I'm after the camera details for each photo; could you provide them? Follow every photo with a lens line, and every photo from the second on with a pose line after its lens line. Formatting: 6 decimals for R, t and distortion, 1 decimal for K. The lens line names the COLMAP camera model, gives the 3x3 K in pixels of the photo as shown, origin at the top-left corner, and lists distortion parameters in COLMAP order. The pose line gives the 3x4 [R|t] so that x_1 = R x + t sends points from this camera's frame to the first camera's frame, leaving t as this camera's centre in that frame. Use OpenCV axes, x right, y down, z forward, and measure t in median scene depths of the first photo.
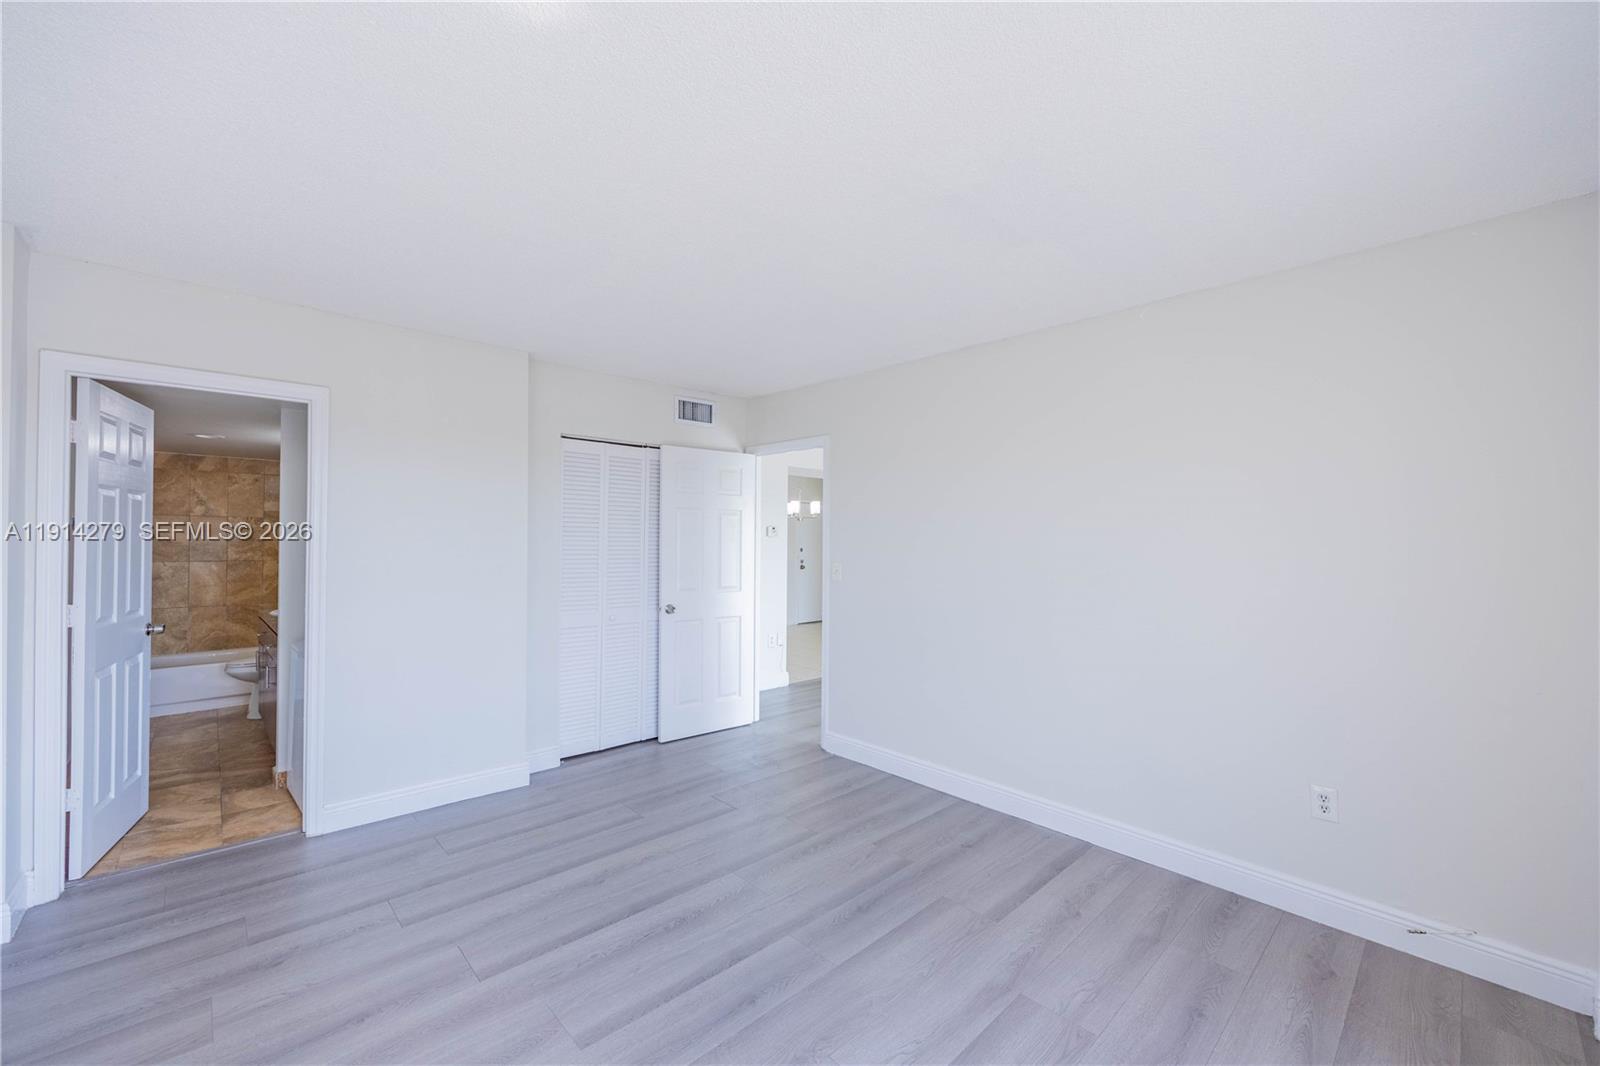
lens RADIAL K [[643.9, 0, 800.0], [0, 643.9, 533.0], [0, 0, 1]] dist [-0.000005, 0.000064]
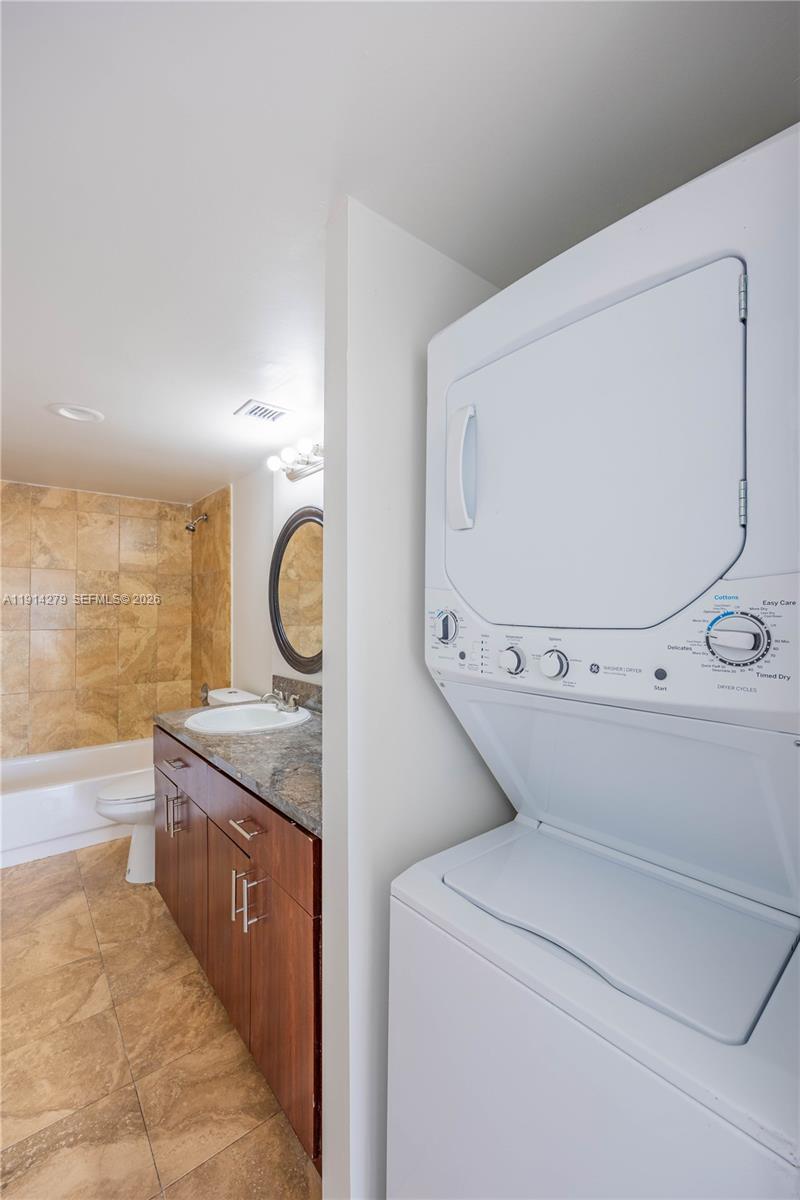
lens RADIAL K [[495.5, 0, 400.0], [0, 495.5, 600.0], [0, 0, 1]] dist [-0.000359, -0.000279]
pose [[0.996839, -0.008040, -0.079036, -0.478155], [0.007514, 0.999948, -0.006956, 0.016417], [0.079088, 0.006340, 0.996848, 0.465288]]
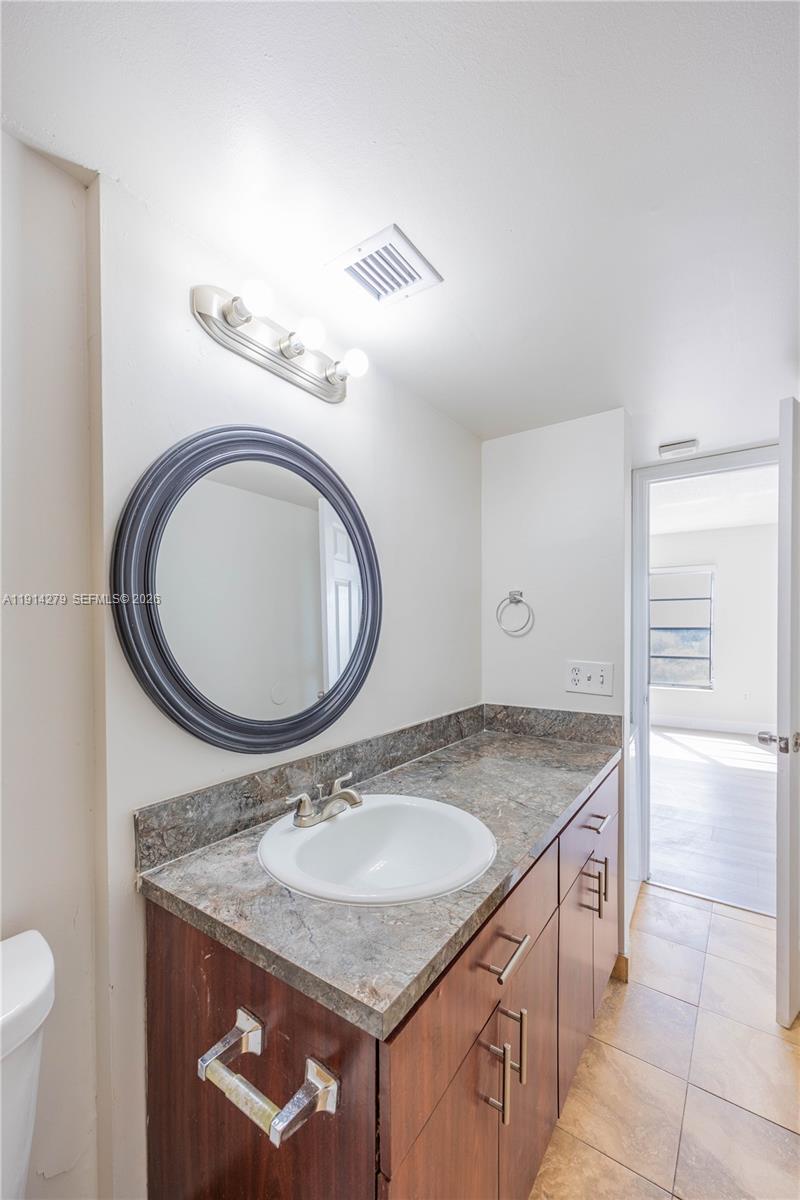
lens RADIAL K [[482.9, 0, 401.6], [0, 482.9, 628.9], [0, 0, 1]] dist [-0.000005, 0.000064]
pose [[-0.200384, -0.010125, 0.979665, -0.820554], [-0.008179, 0.999929, 0.008661, 0.018445], [-0.979683, -0.006277, -0.200453, 0.874490]]
